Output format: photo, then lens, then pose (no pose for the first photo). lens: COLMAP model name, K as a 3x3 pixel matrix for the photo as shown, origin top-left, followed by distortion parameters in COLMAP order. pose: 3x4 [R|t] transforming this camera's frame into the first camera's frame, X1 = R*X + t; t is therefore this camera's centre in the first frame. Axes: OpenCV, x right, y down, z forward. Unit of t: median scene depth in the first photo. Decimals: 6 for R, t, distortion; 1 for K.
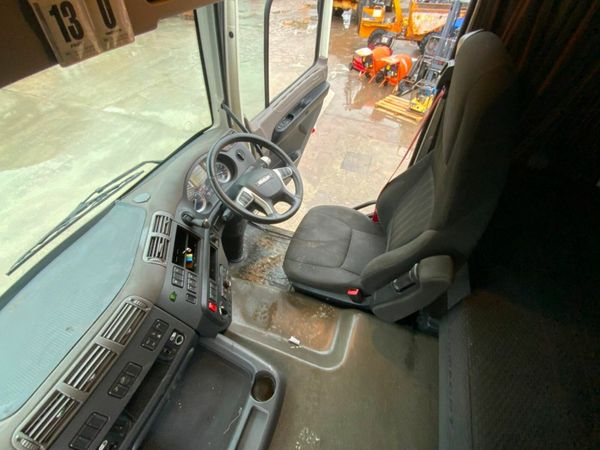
lens RADIAL K [[242.5, 0, 300.0], [0, 242.5, 225.0], [0, 0, 1]] dist [0.003521, -0.012070]
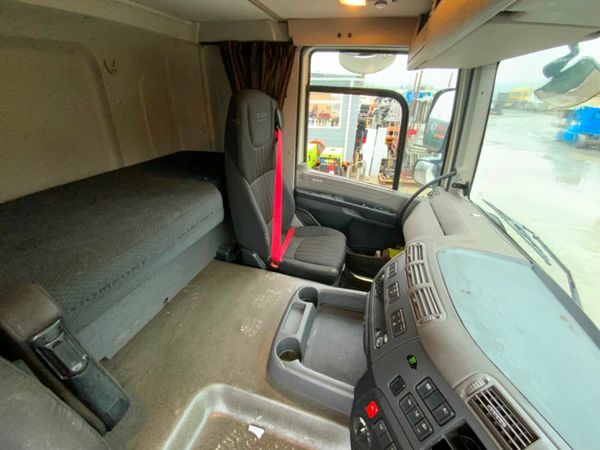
lens RADIAL K [[242.5, 0, 300.0], [0, 242.5, 225.0], [0, 0, 1]] dist [0.003521, -0.012070]
pose [[-0.996326, -0.002696, -0.085599, -0.088774], [-0.084459, 0.196439, 0.976872, -0.354774], [0.014182, 0.980512, -0.195945, 0.548534]]
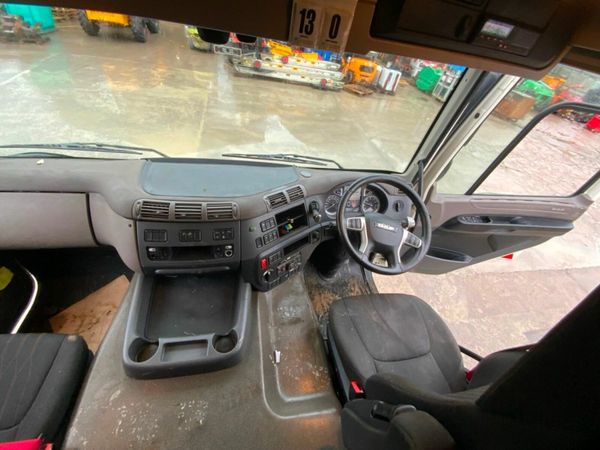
lens RADIAL K [[243.6, 0, 300.0], [0, 243.6, 225.0], [0, 0, 1]] dist [0.019767, -0.018009]
pose [[0.501427, 0.630983, -0.591972, 0.266246], [-0.749700, 0.658402, 0.066761, 0.004590], [0.431881, 0.410325, 0.803189, 0.046178]]
